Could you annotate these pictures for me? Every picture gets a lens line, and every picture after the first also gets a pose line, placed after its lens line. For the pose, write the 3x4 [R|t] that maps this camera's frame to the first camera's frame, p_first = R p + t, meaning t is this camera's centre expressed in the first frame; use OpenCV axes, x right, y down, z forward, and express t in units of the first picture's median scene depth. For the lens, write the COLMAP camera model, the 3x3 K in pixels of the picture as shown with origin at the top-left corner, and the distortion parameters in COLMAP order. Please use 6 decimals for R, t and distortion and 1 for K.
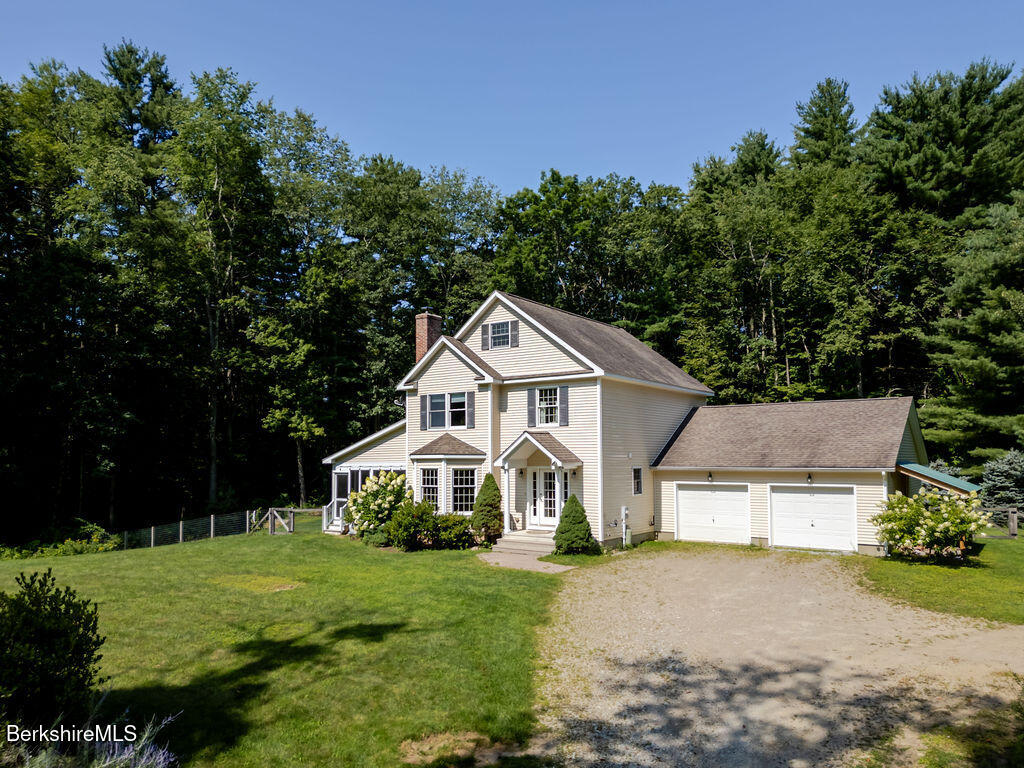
lens RADIAL K [[727.3, 0, 472.9], [0, 727.3, 425.7], [0, 0, 1]] dist [0.049151, -0.036228]
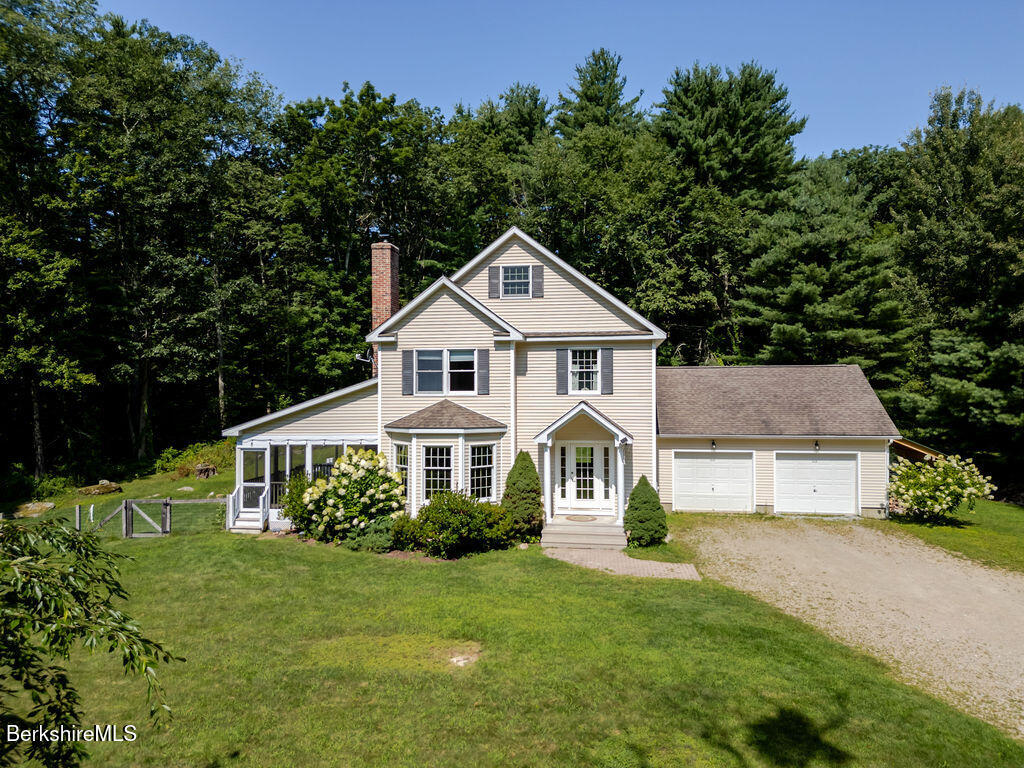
lens RADIAL K [[727.3, 0, 505.3], [0, 727.3, 390.3], [0, 0, 1]] dist [0.049151, -0.036228]
pose [[0.881409, -0.001022, 0.472353, -0.354473], [-0.019263, 0.999088, 0.038107, -0.031571], [-0.471961, -0.042687, 0.880585, 0.267073]]
